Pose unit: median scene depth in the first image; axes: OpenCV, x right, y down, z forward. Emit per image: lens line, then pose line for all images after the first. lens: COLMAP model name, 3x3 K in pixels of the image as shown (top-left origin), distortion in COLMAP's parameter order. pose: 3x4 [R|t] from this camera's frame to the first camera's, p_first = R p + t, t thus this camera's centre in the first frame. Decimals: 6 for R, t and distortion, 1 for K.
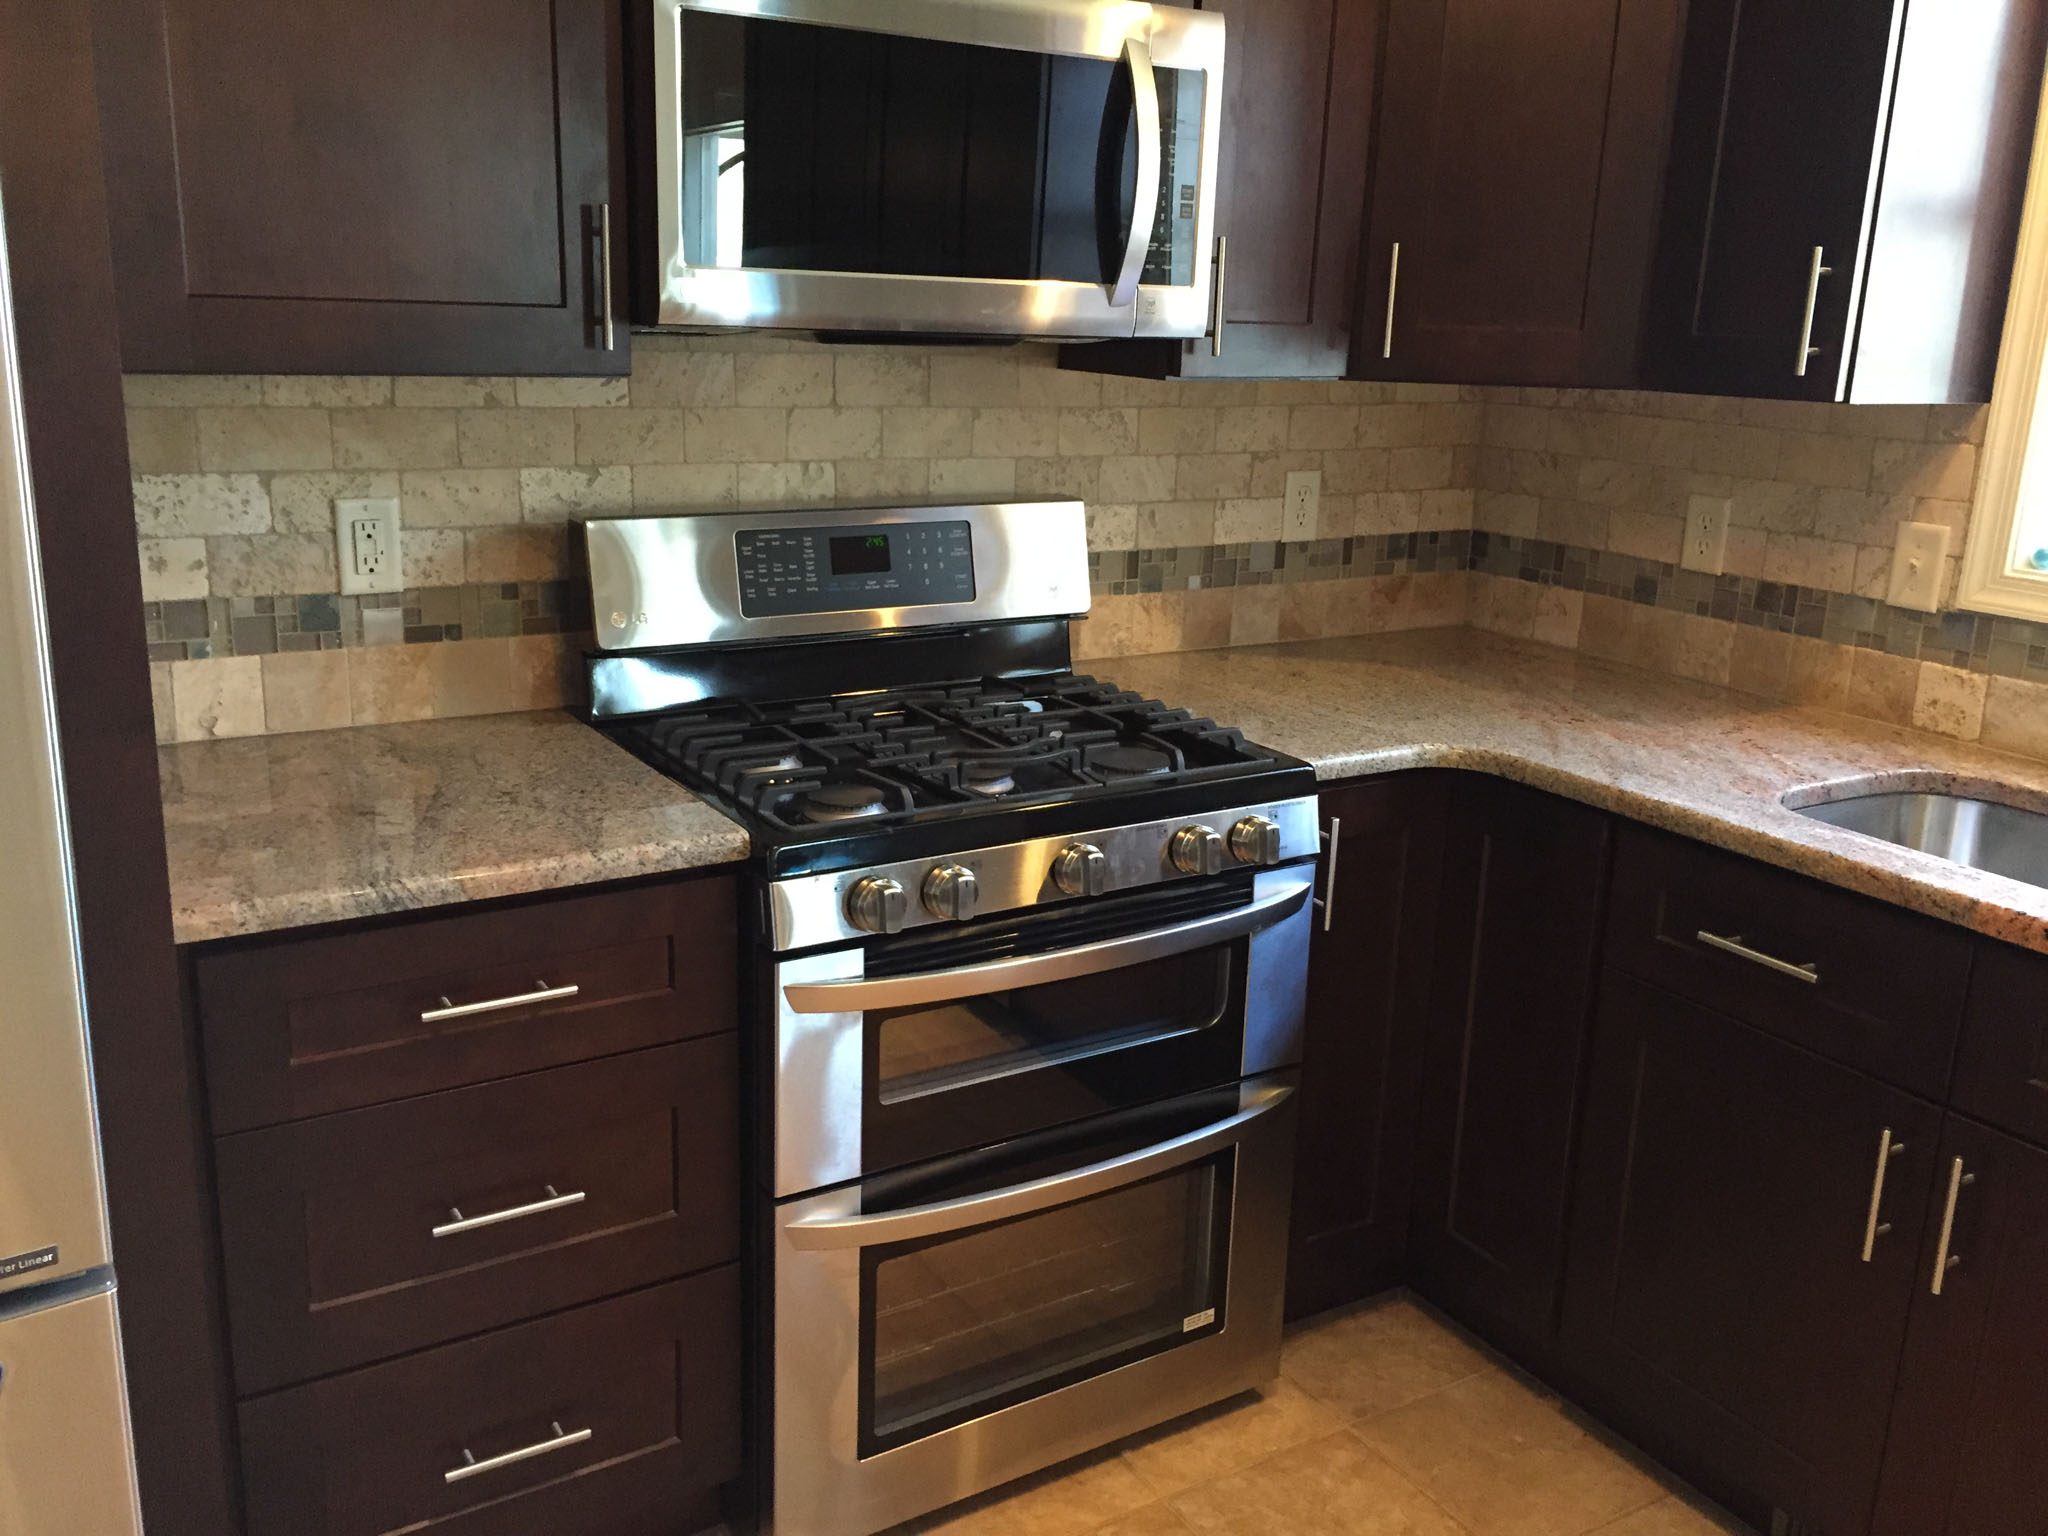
lens RADIAL K [[1749.8, 0, 1030.5], [0, 1749.8, 761.6], [0, 0, 1]] dist [0.093298, -0.132484]
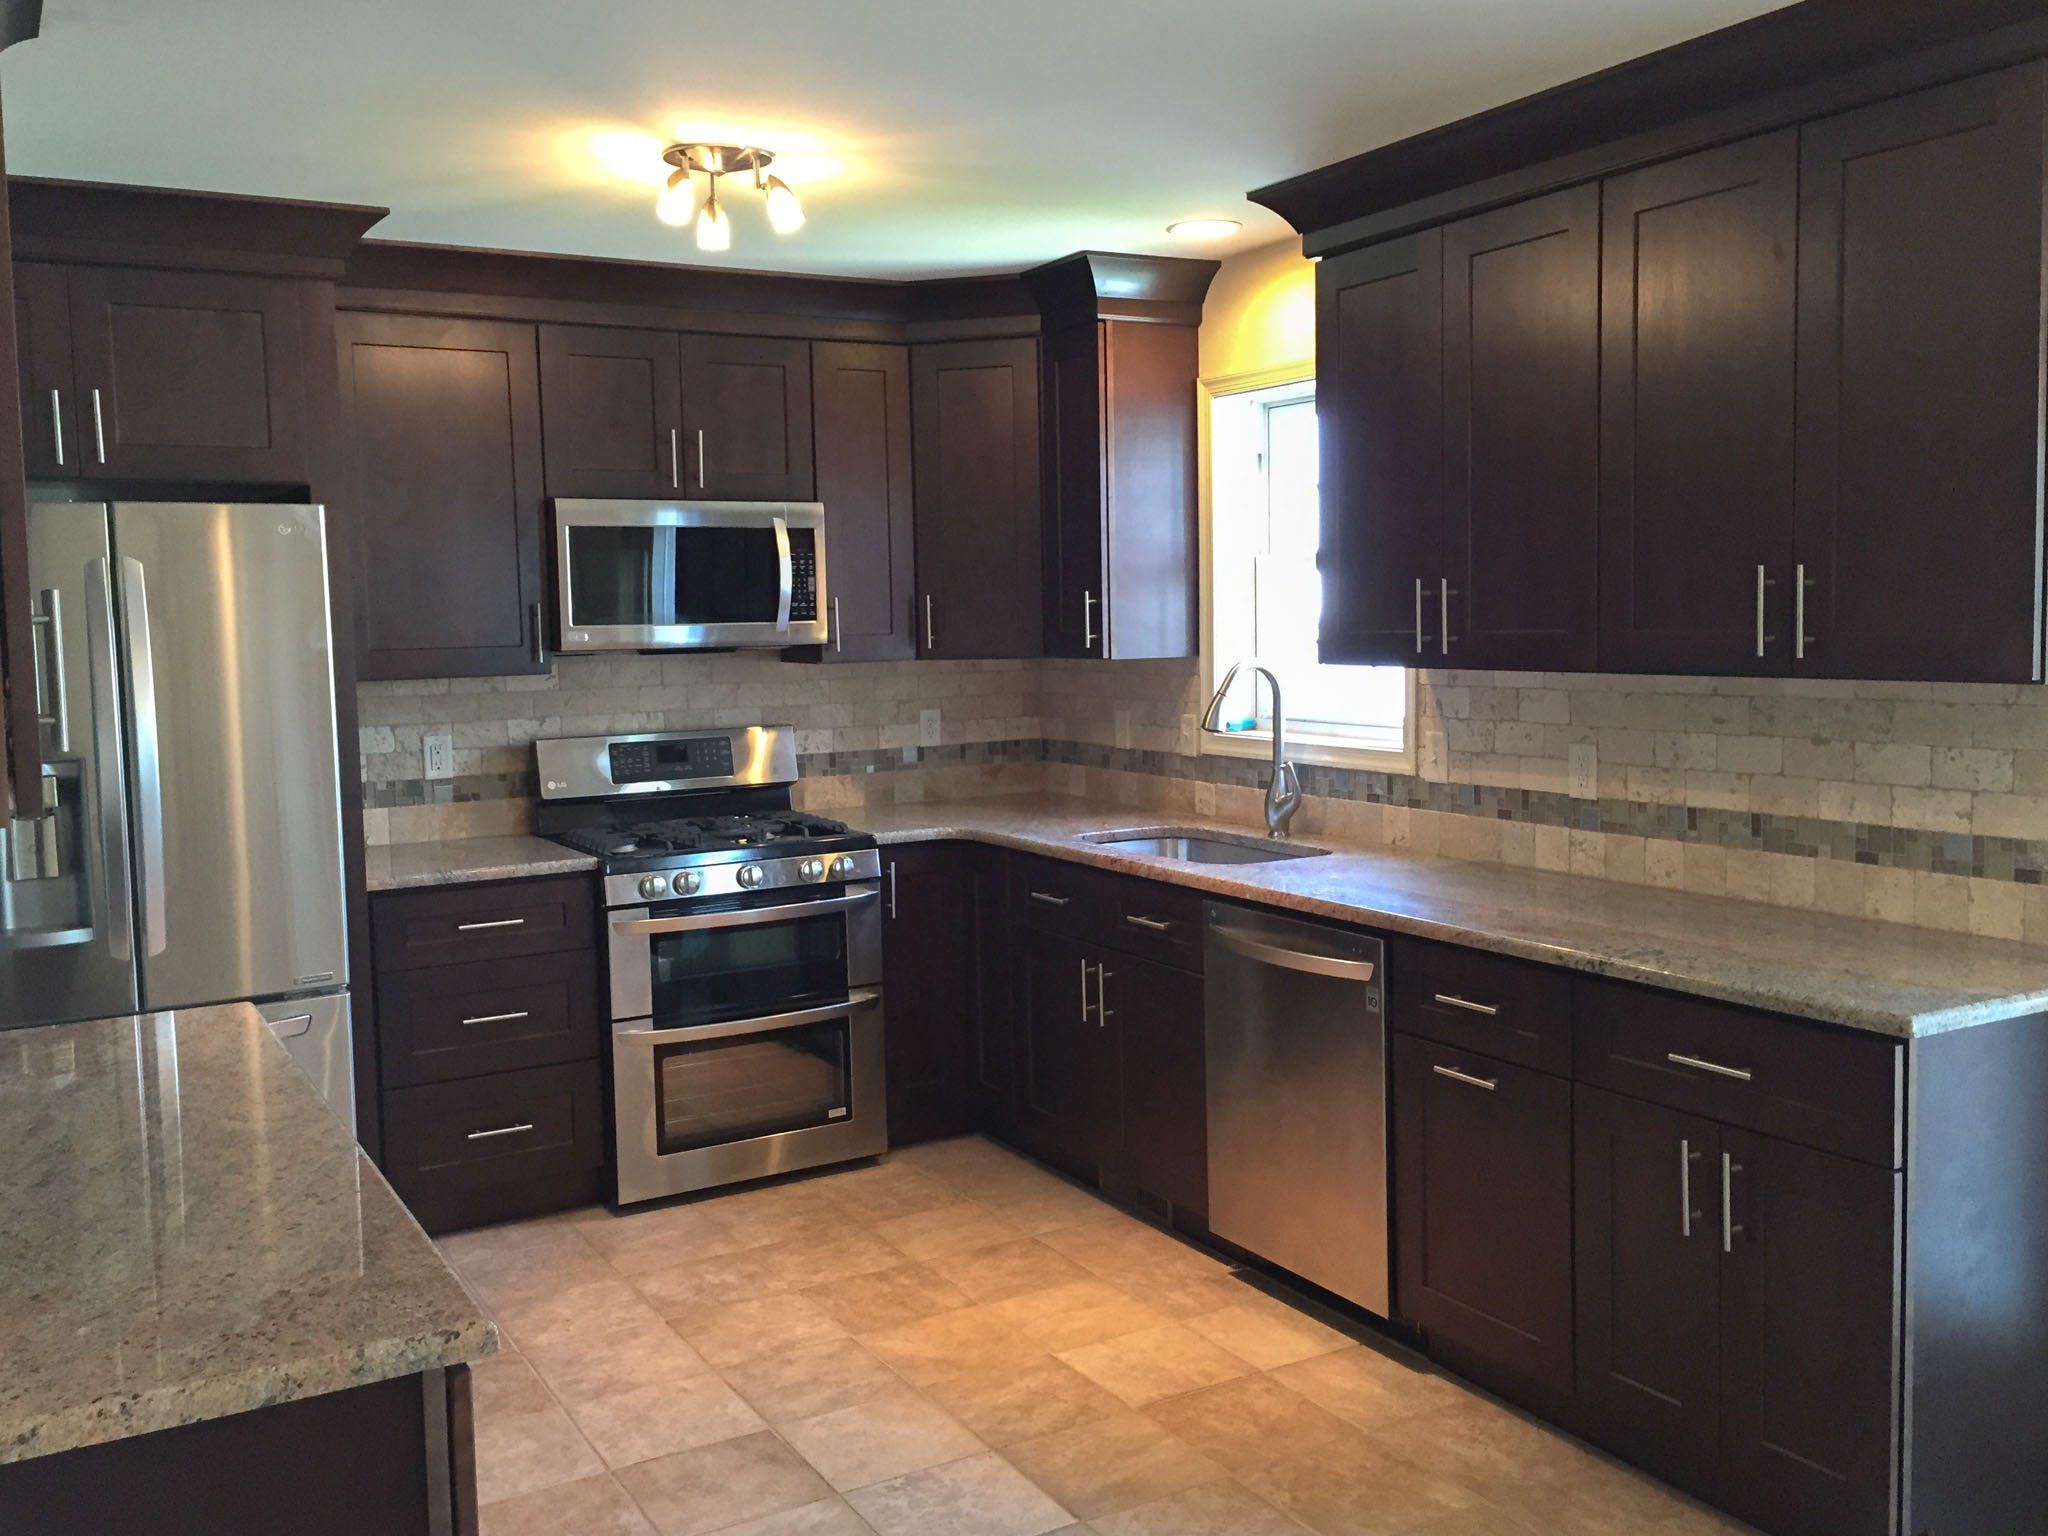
lens RADIAL K [[1811.0, 0, 1027.8], [0, 1811.0, 760.6], [0, 0, 1]] dist [0.076019, -0.075157]
pose [[0.998261, -0.051439, -0.028797, 0.359472], [0.045699, 0.983823, -0.173218, 0.262853], [0.037242, 0.171600, 0.984462, -1.022651]]
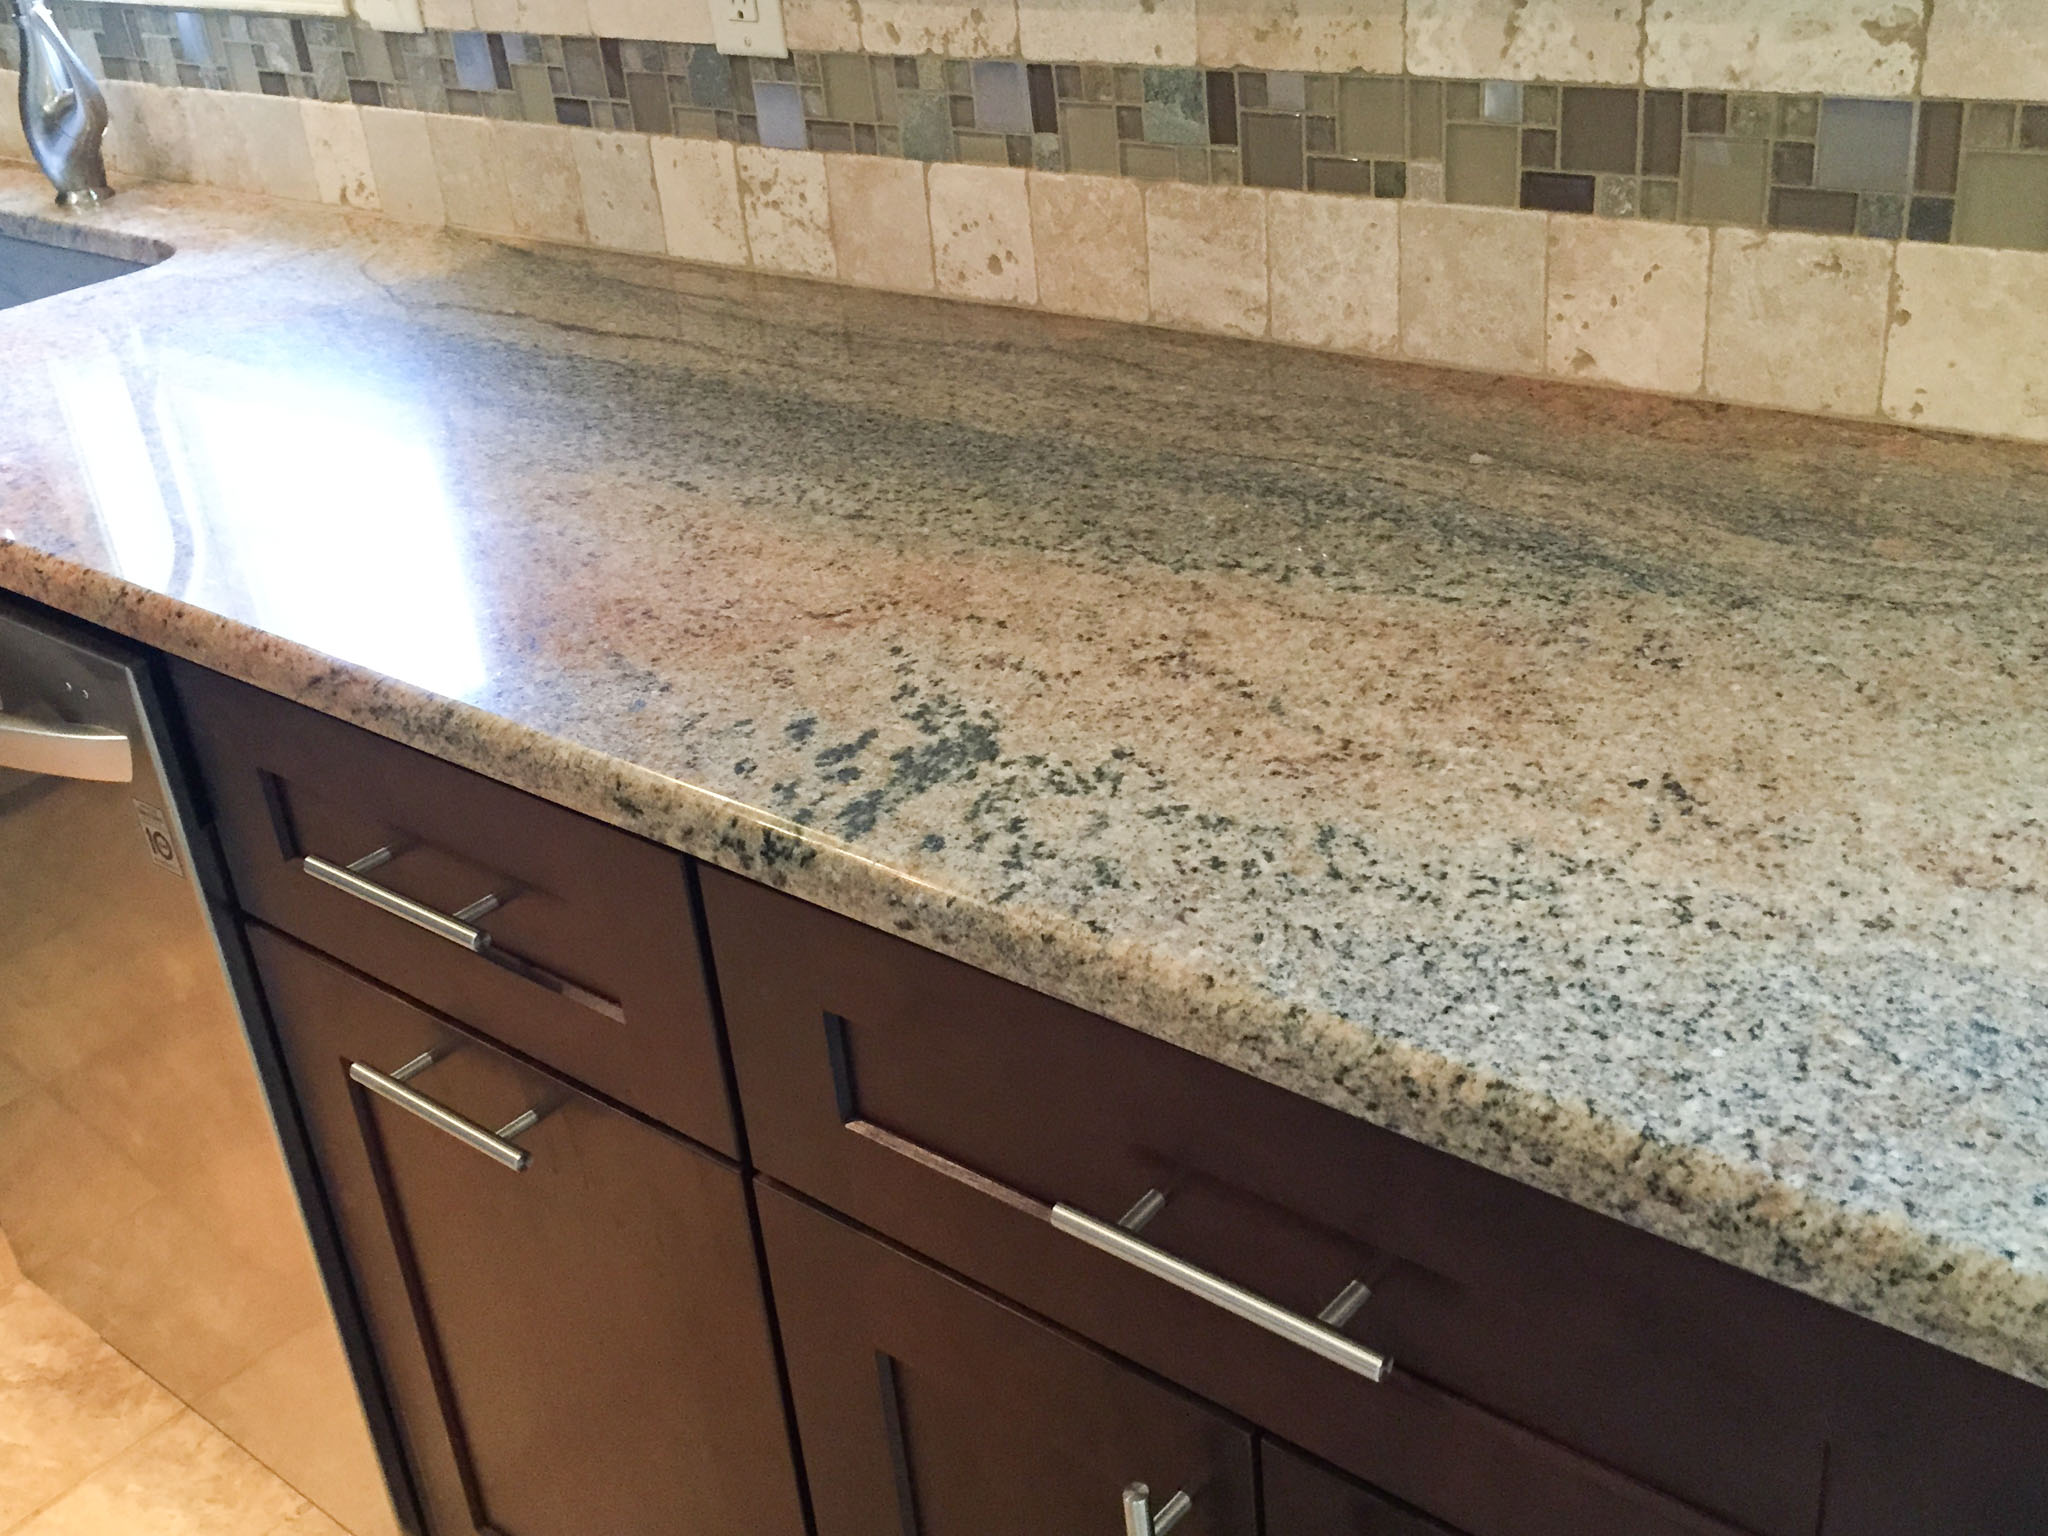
lens RADIAL K [[2086.9, 0, 1024.0], [0, 2086.9, 768.0], [0, 0, 1]] dist [0.112710, -0.174480]
pose [[0.938536, -0.254112, 0.233618, 0.652794], [0.197105, 0.950137, 0.241639, 0.116998], [-0.283373, -0.180739, 0.941824, -0.150868]]
